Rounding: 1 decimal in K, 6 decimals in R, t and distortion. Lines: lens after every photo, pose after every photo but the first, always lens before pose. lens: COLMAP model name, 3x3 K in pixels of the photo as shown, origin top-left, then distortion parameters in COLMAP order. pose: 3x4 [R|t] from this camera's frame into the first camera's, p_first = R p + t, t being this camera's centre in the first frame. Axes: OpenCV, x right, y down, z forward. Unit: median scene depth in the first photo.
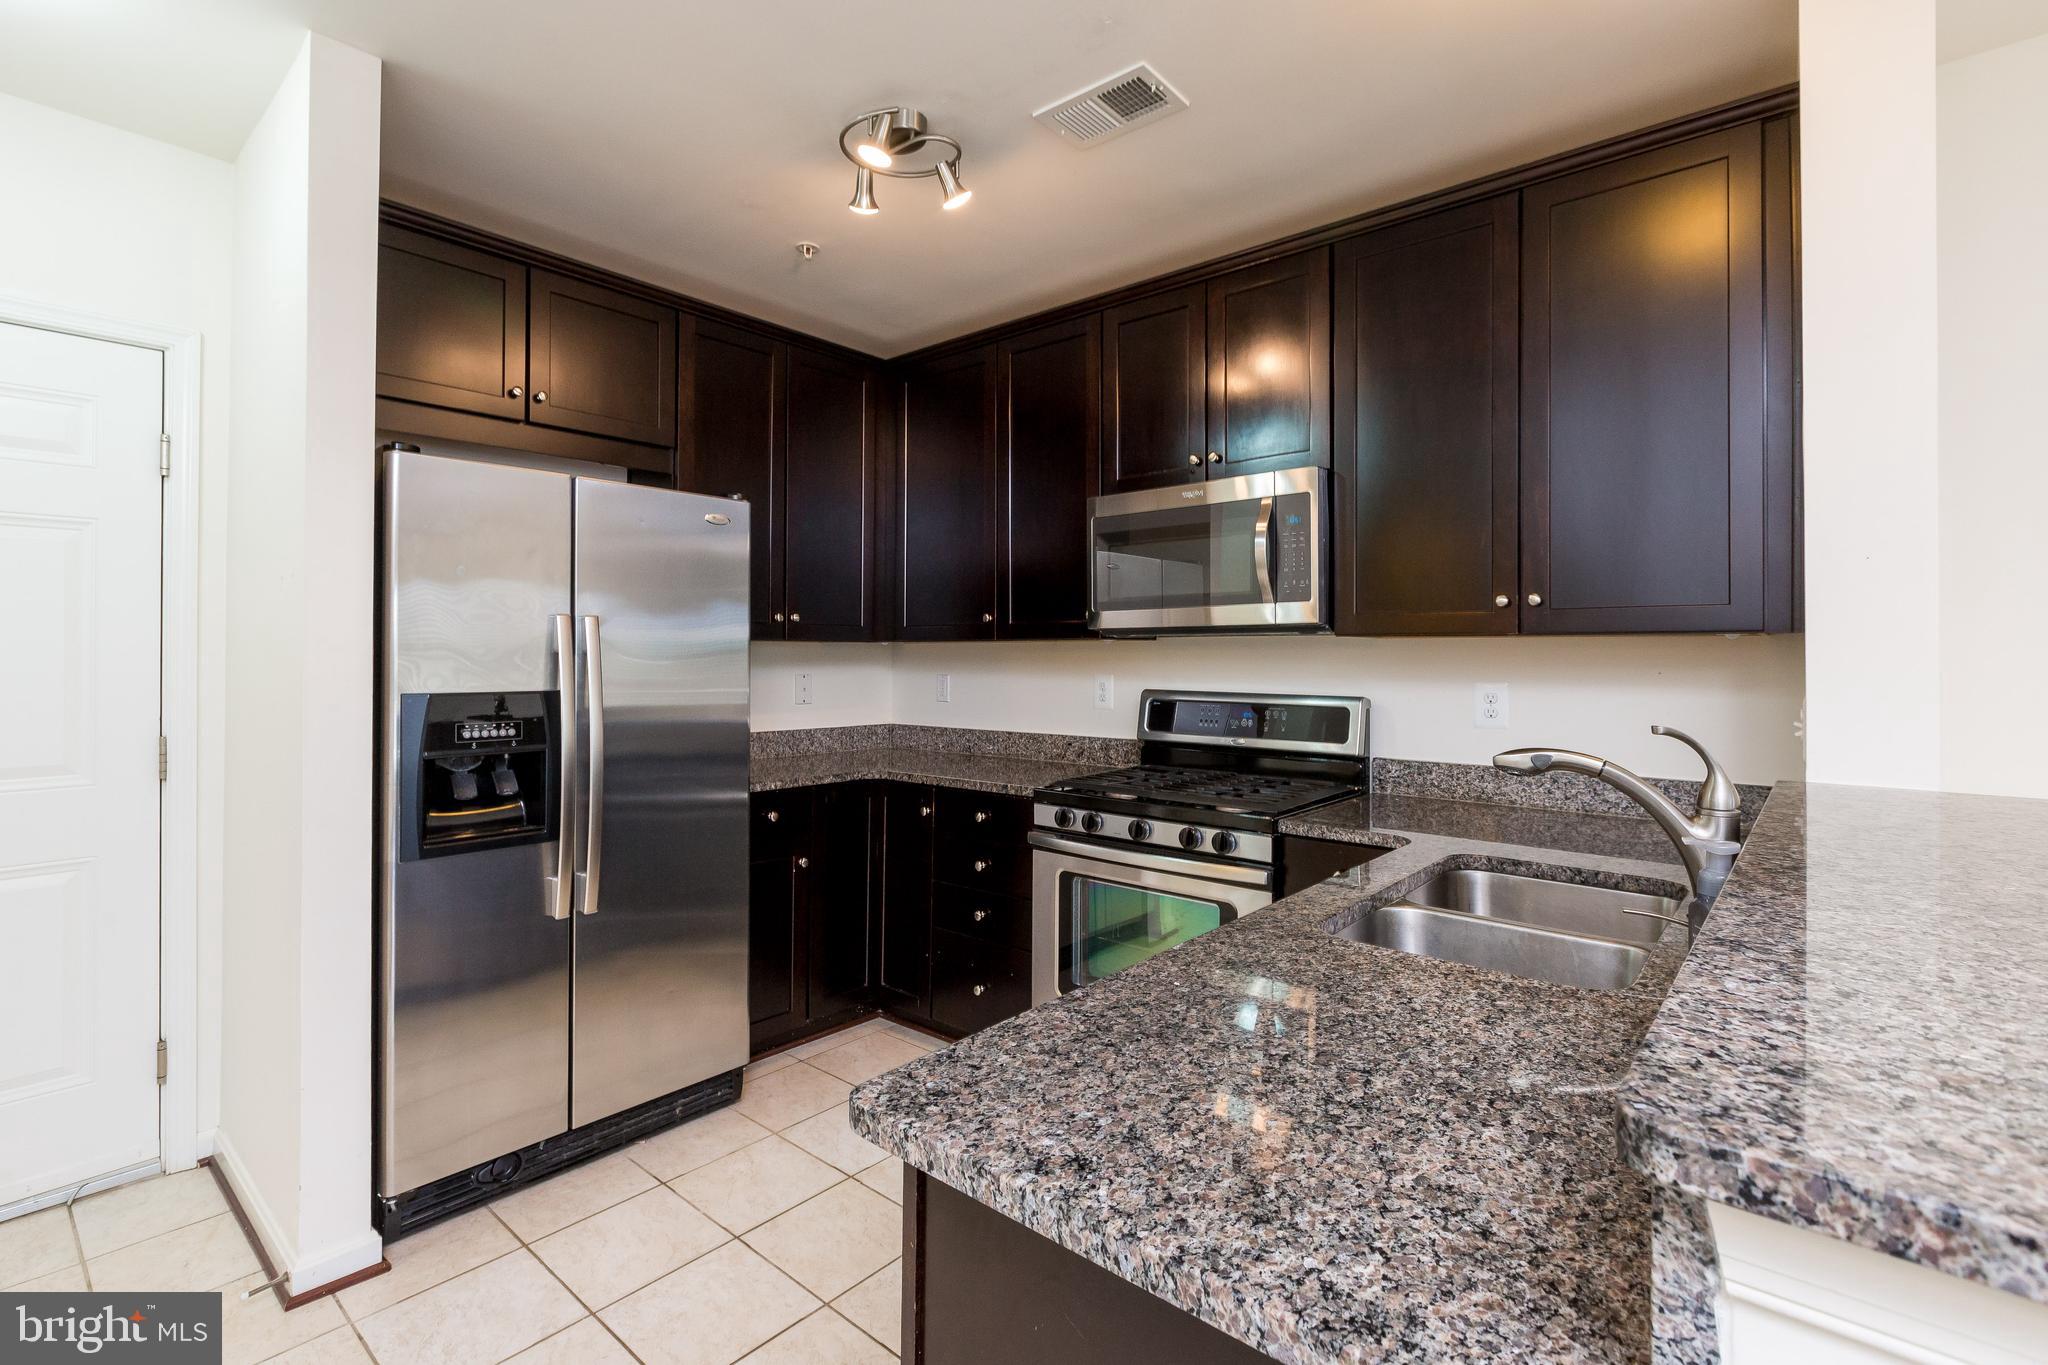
lens RADIAL K [[935.1, 0, 1021.7], [0, 935.1, 659.0], [0, 0, 1]] dist [-0.000410, 0.000520]
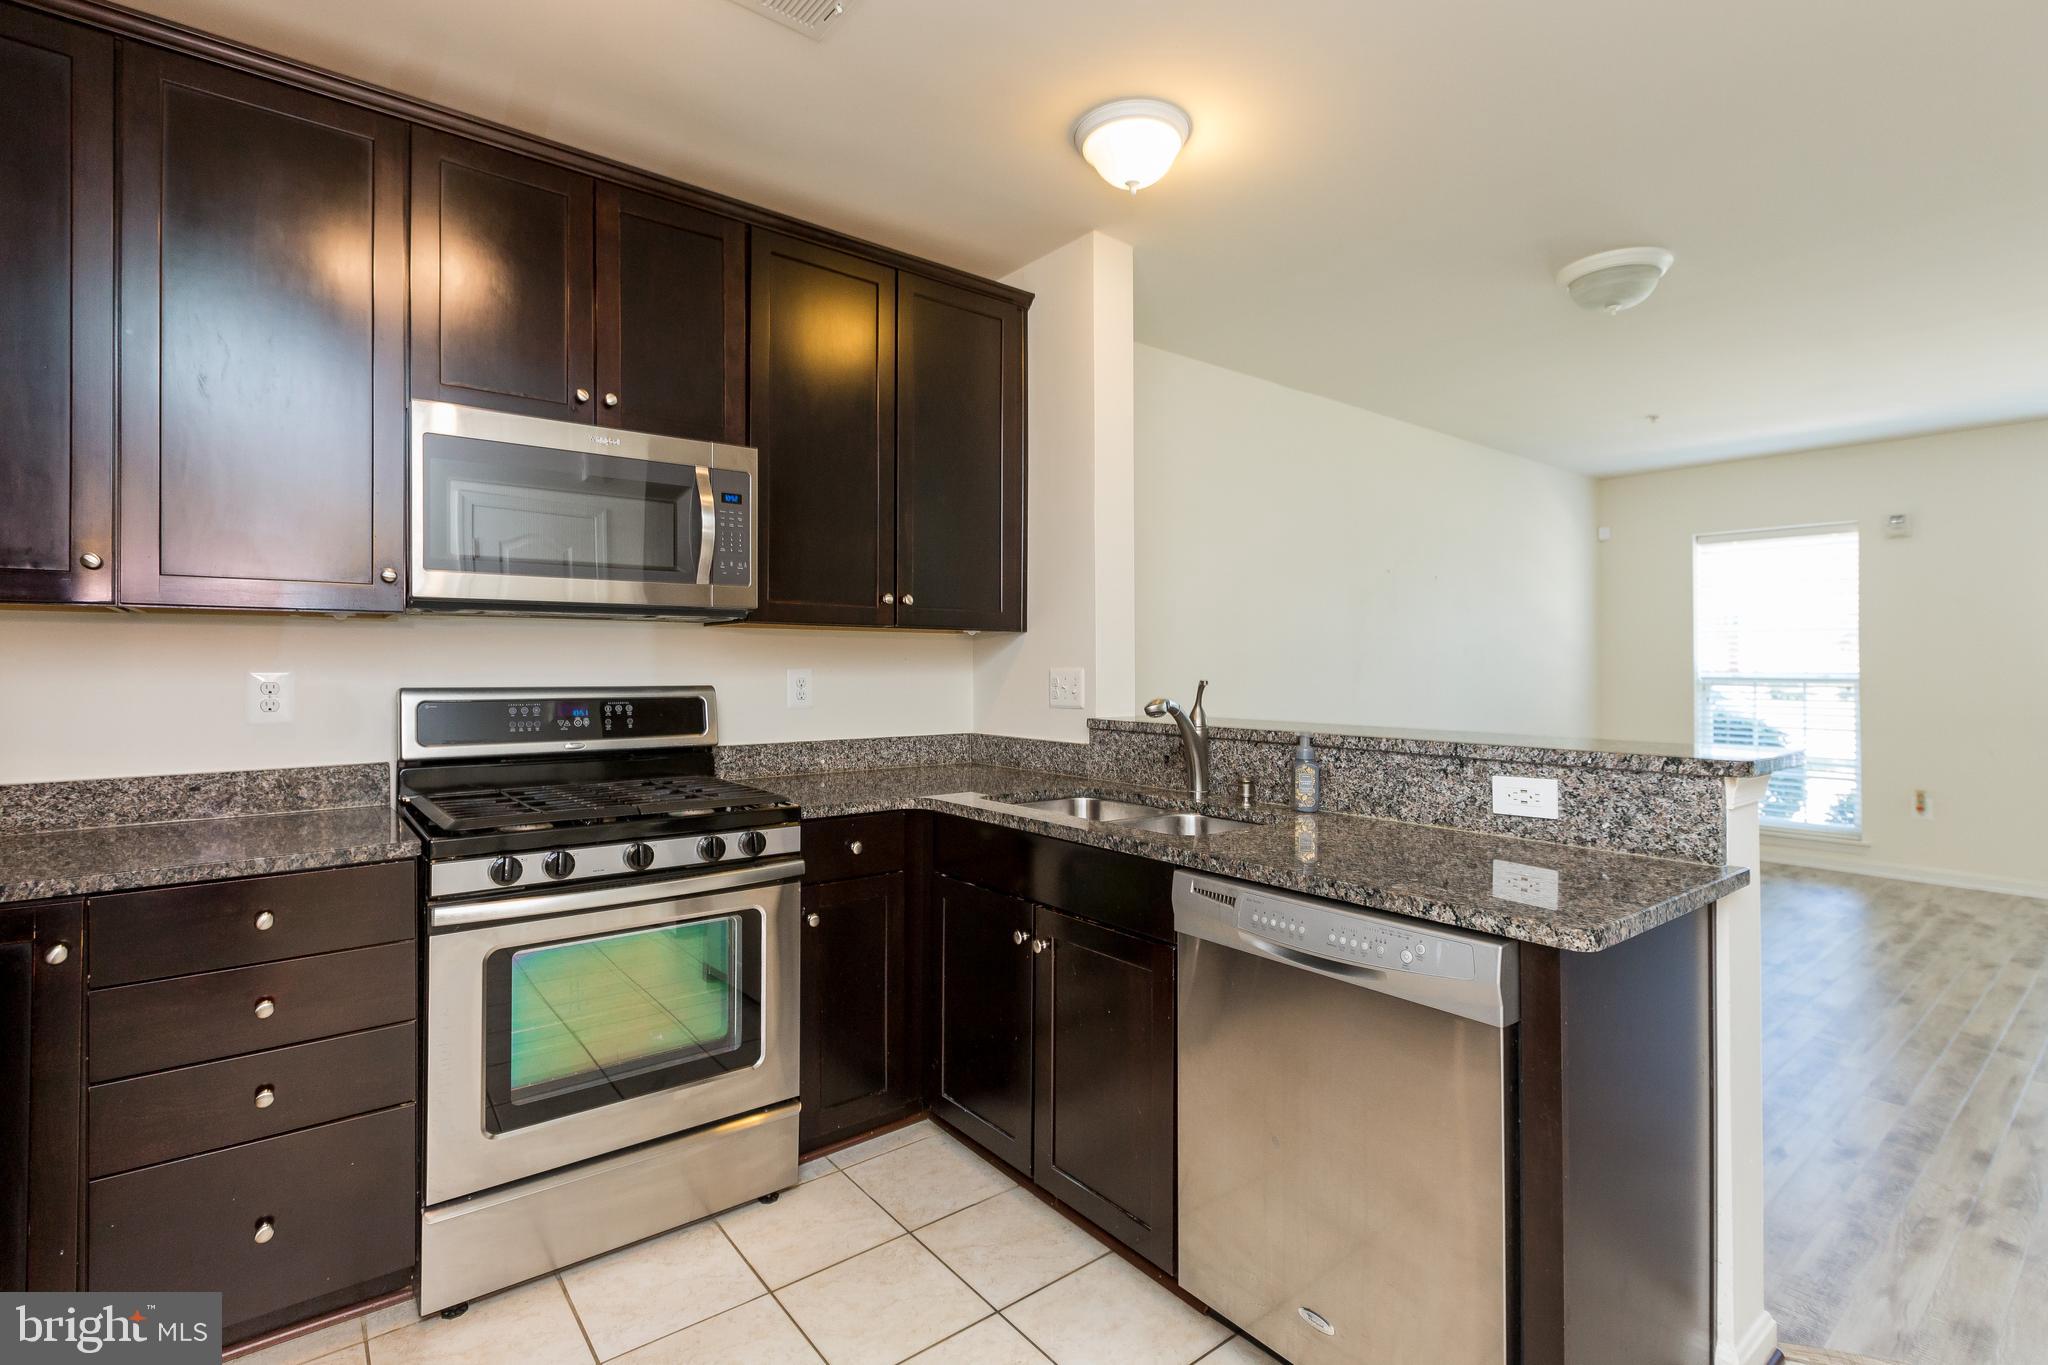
lens RADIAL K [[943.9, 0, 1010.4], [0, 943.9, 670.6], [0, 0, 1]] dist [0.000026, 0.000728]
pose [[0.203052, -0.007565, 0.979139, -0.543887], [0.004402, 0.999967, 0.006813, 0.019406], [-0.979158, 0.002927, 0.203078, 0.485999]]
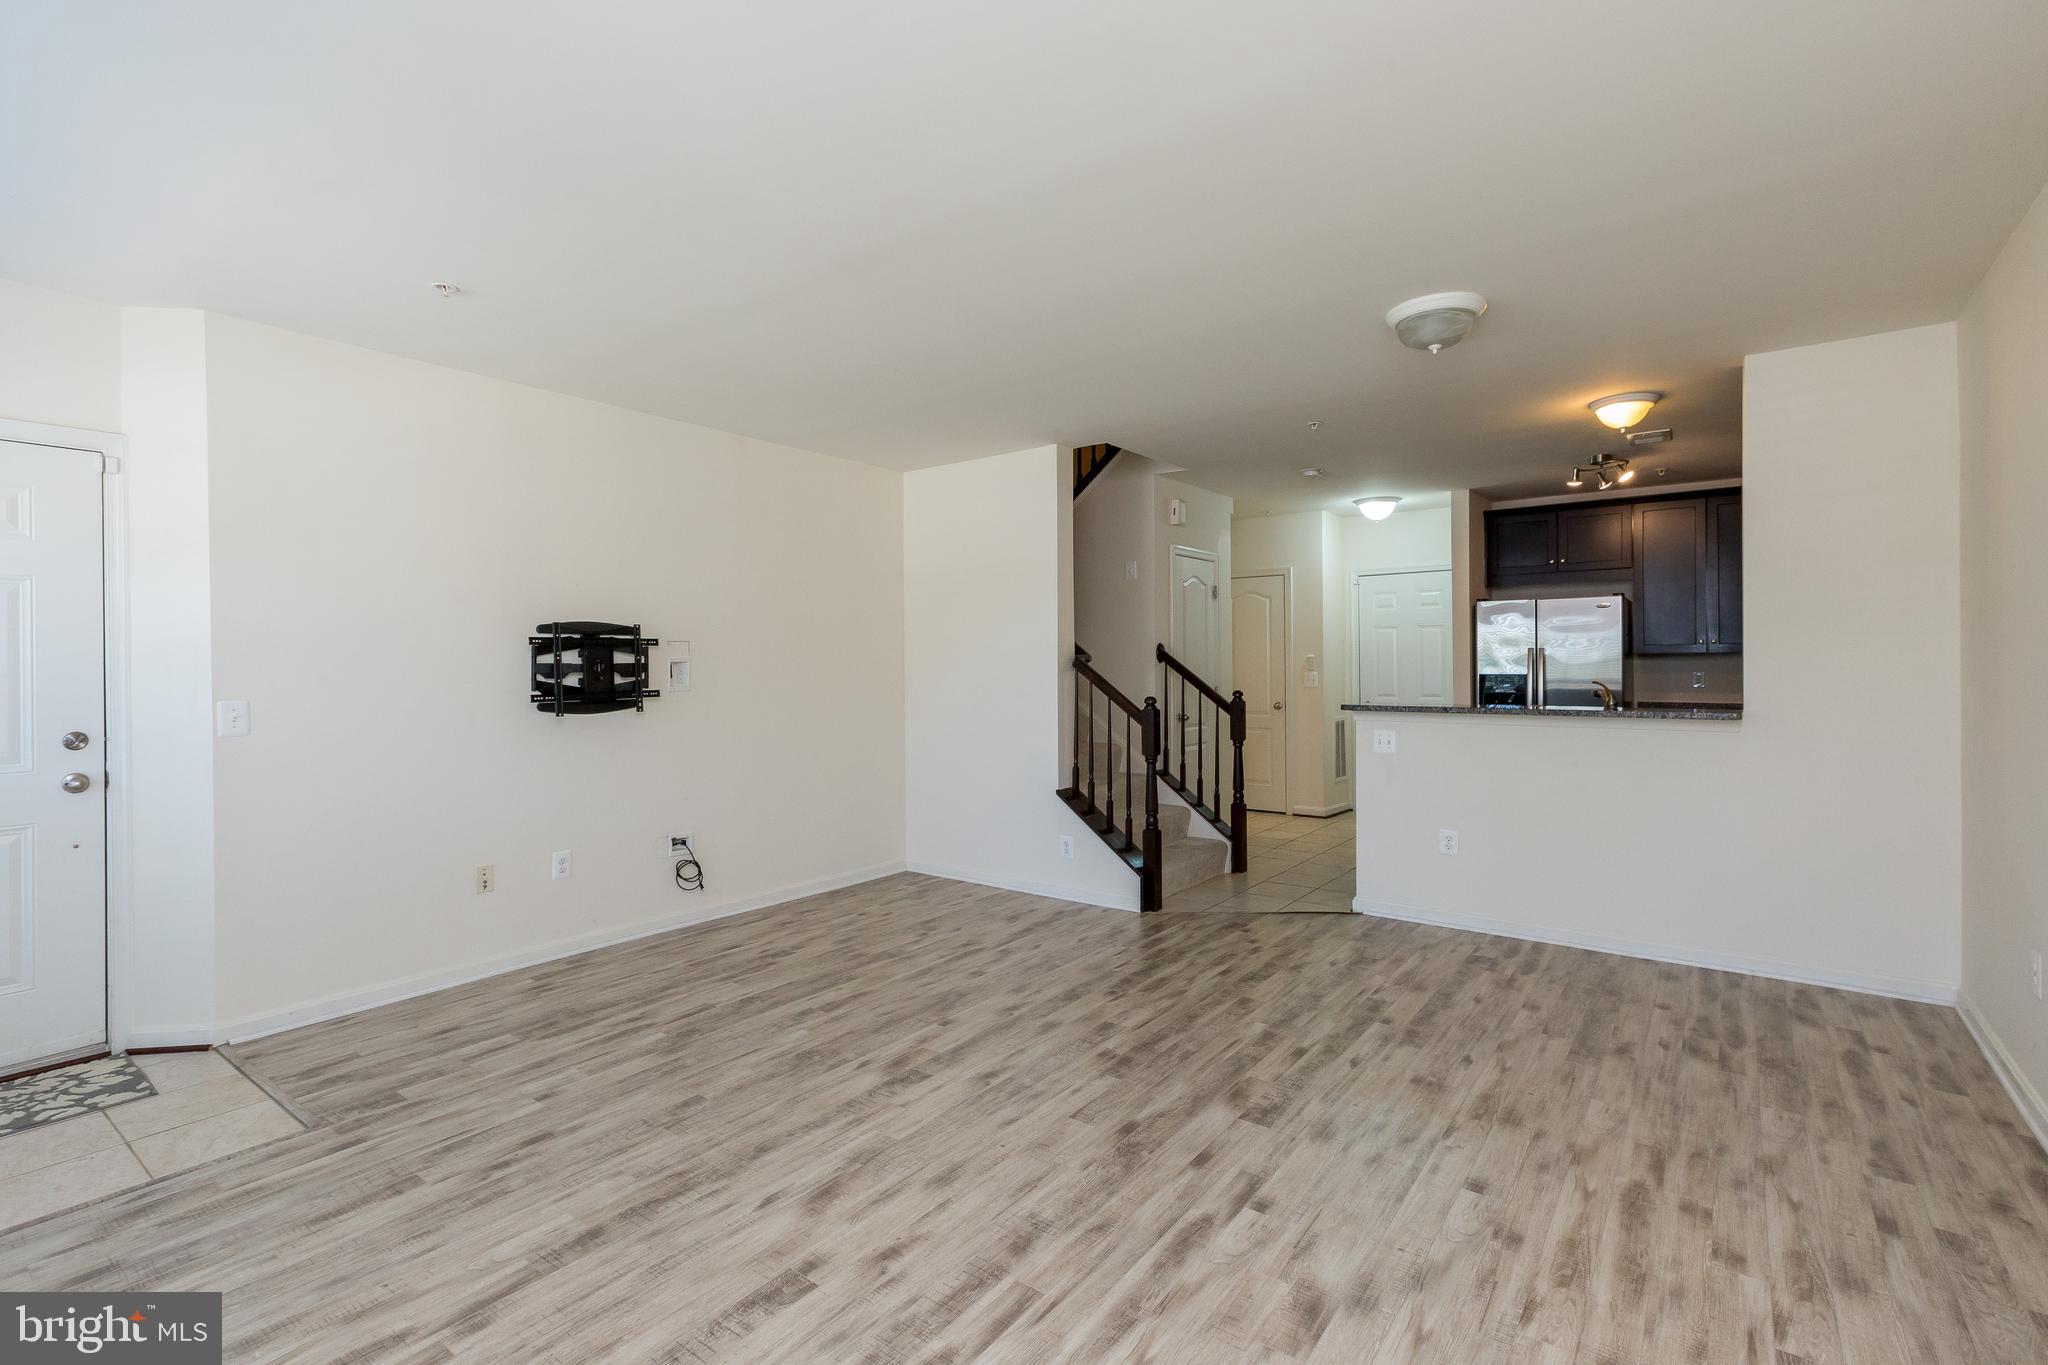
lens RADIAL K [[943.9, 0, 1010.4], [0, 943.9, 670.6], [0, 0, 1]] dist [0.000026, 0.000728]
pose [[0.054609, 0.002613, -0.998504, 1.961491], [0.000733, 0.999996, 0.002657, 0.011085], [0.998508, -0.000877, 0.054607, -0.644257]]
